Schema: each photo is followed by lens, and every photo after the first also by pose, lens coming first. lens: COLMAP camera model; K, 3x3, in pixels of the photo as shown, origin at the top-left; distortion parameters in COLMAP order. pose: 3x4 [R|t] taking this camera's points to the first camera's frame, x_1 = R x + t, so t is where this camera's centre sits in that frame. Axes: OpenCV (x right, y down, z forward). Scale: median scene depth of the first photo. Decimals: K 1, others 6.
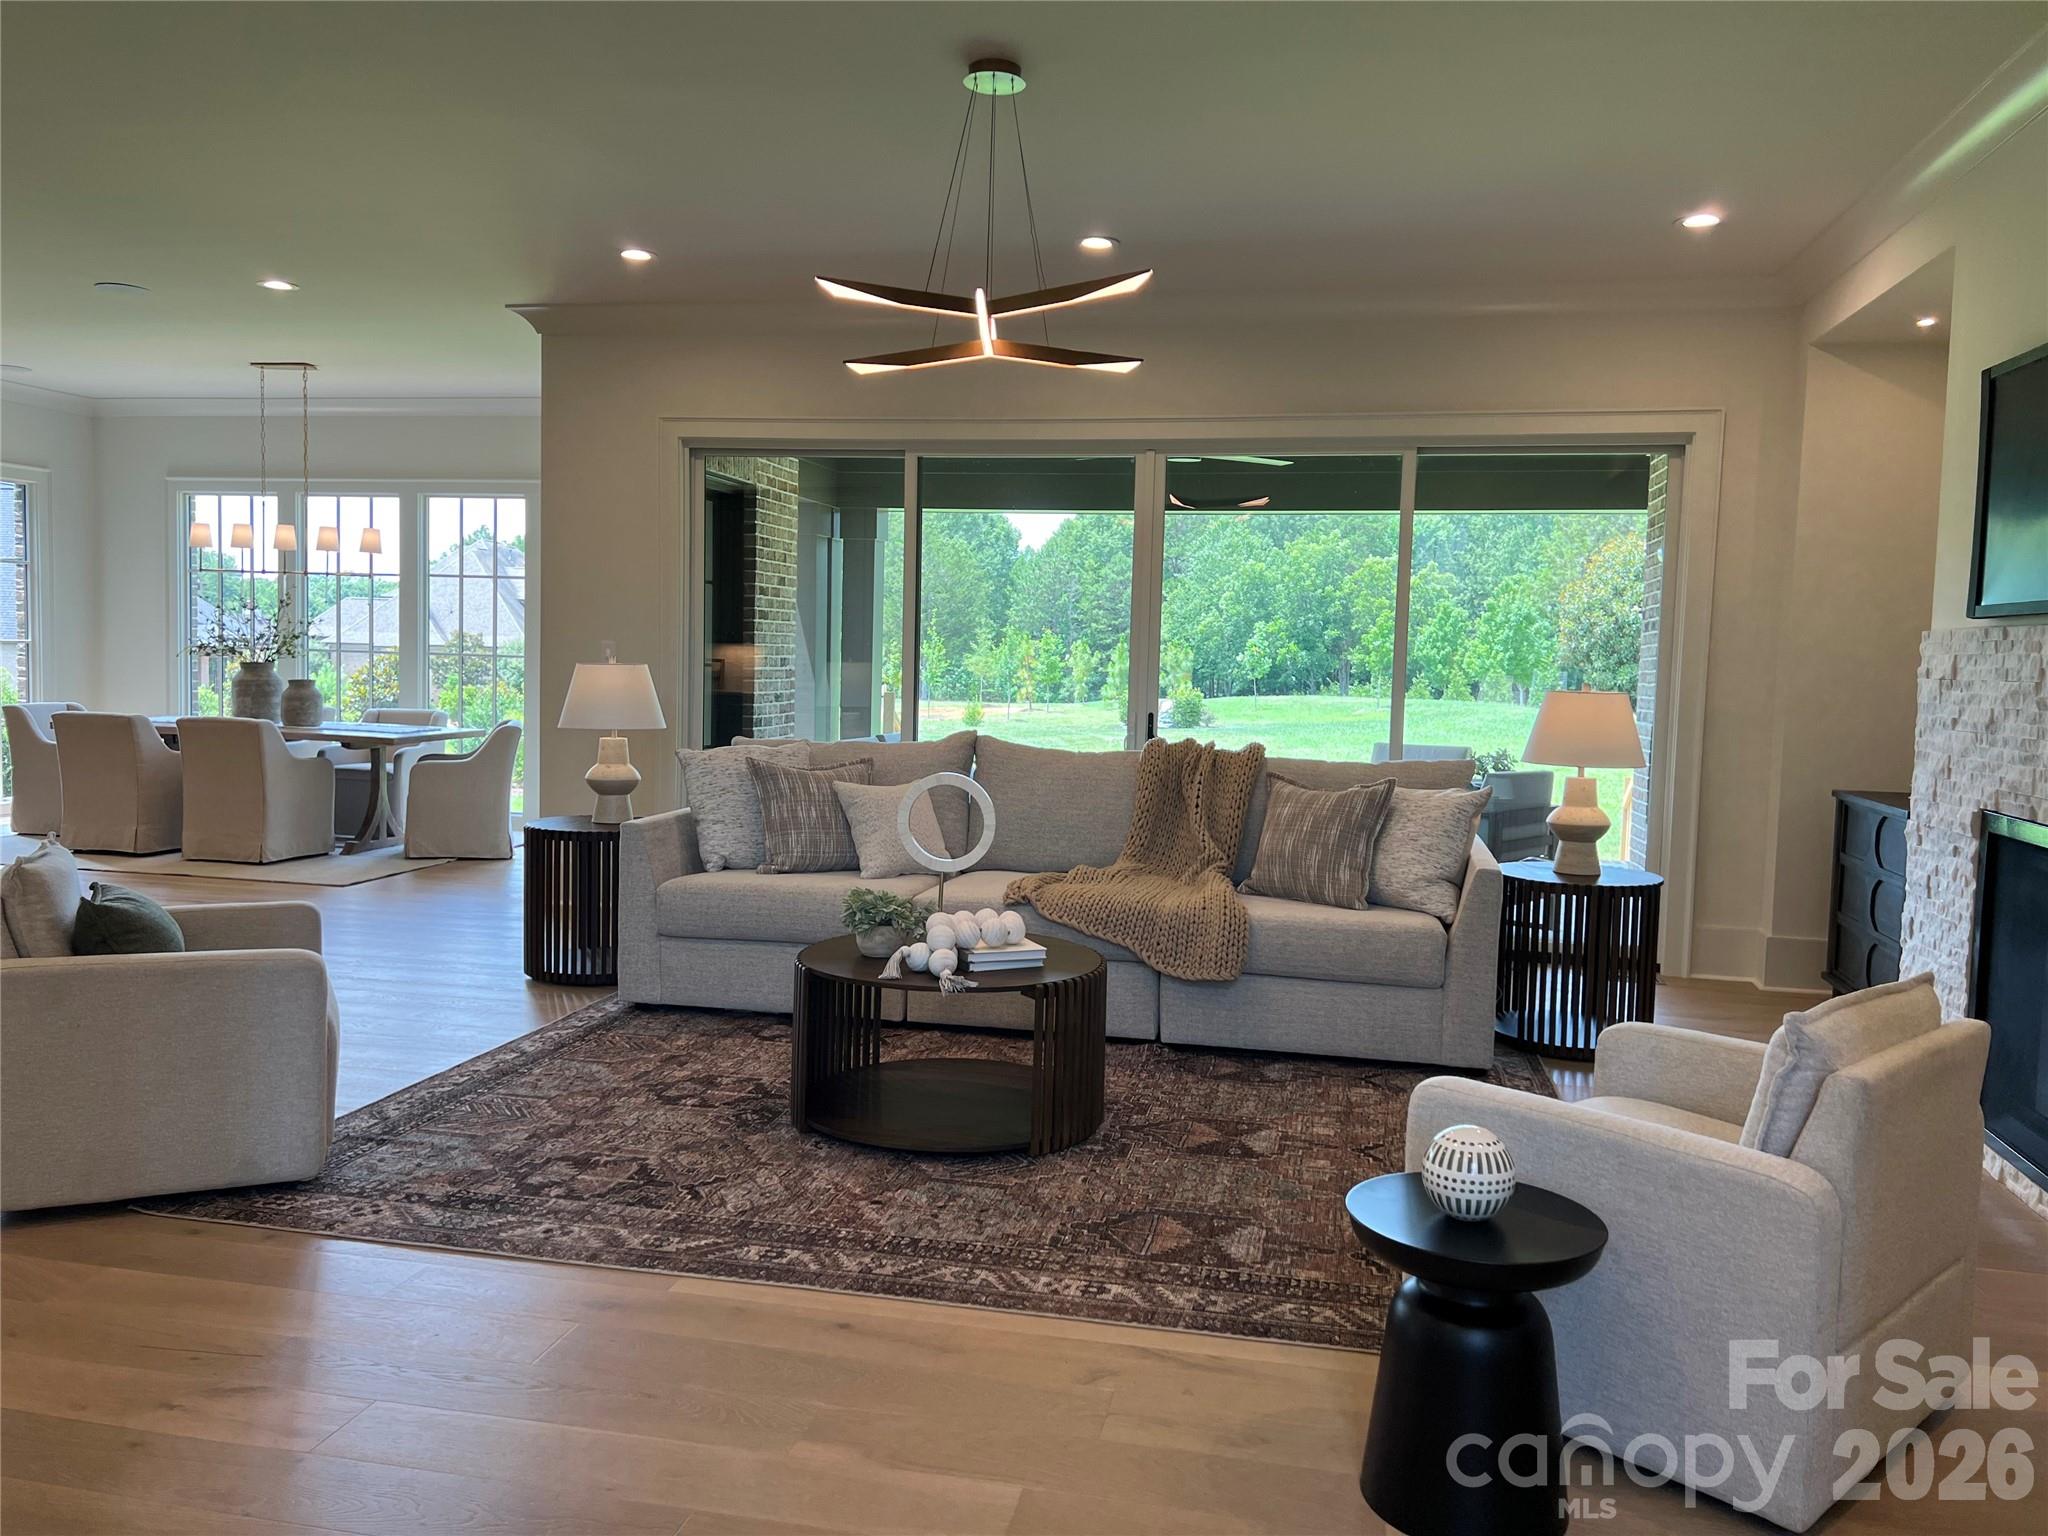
lens RADIAL K [[1540.9, 0, 1022.7], [0, 1540.9, 772.1], [0, 0, 1]] dist [0.070573, -0.074460]
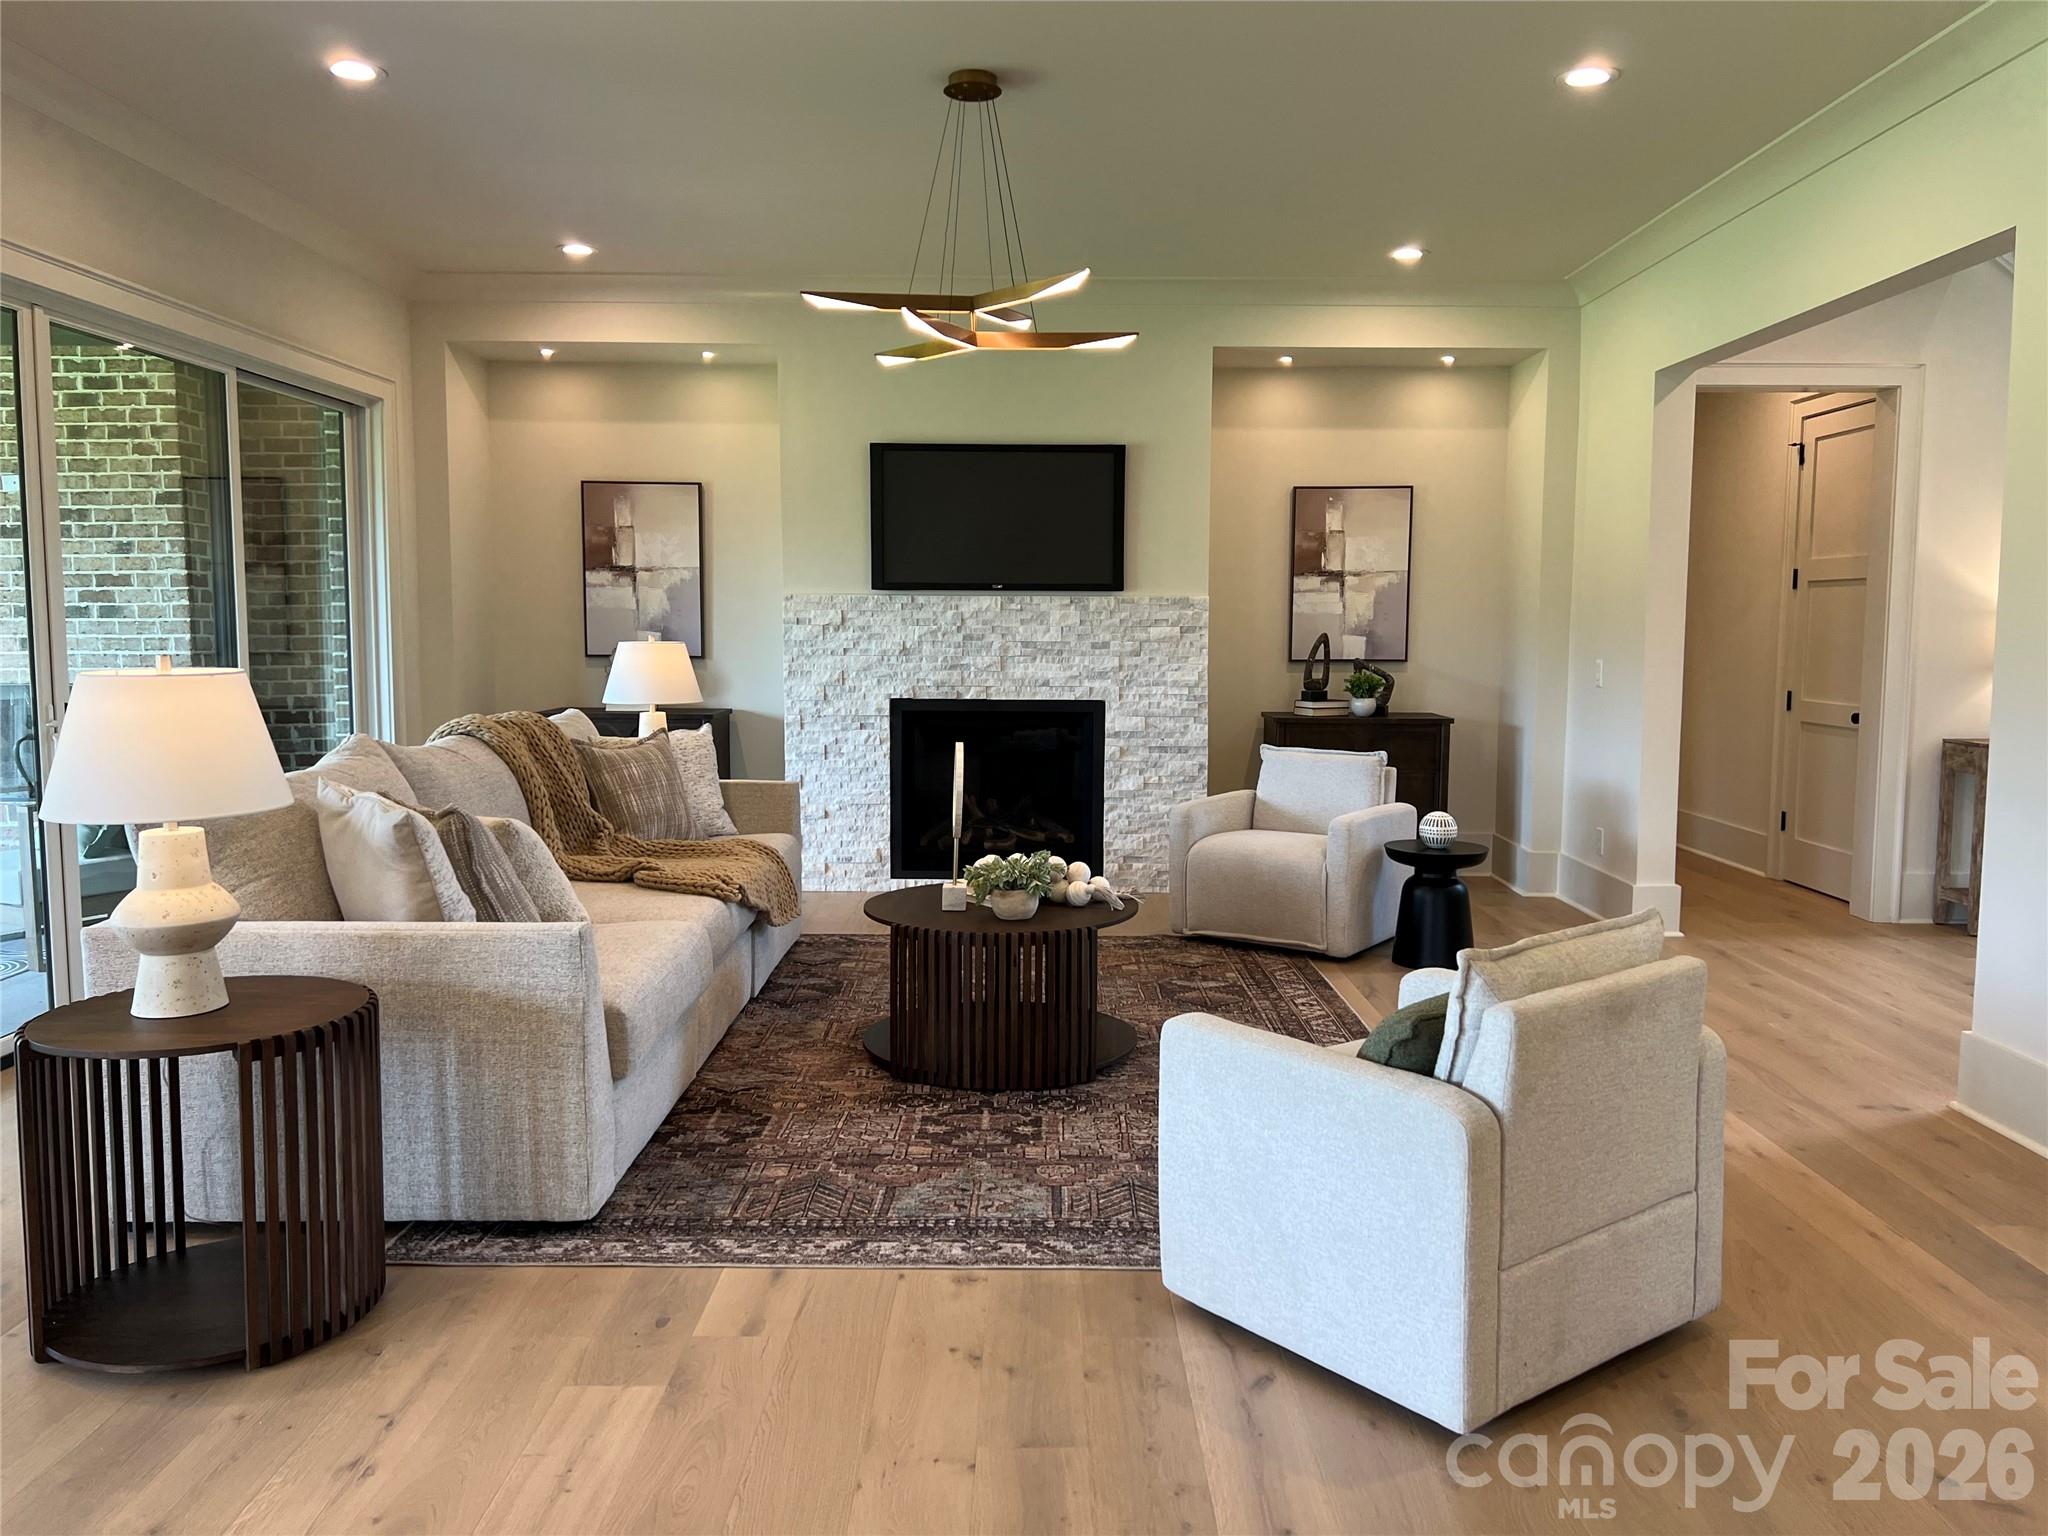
lens RADIAL K [[1540.9, 0, 1027.7], [0, 1540.9, 765.2], [0, 0, 1]] dist [0.070573, -0.074460]
pose [[-0.213847, -0.120899, 0.969357, -0.522835], [0.063917, 0.988454, 0.137381, -0.060893], [-0.974774, 0.091337, -0.203651, 0.567846]]
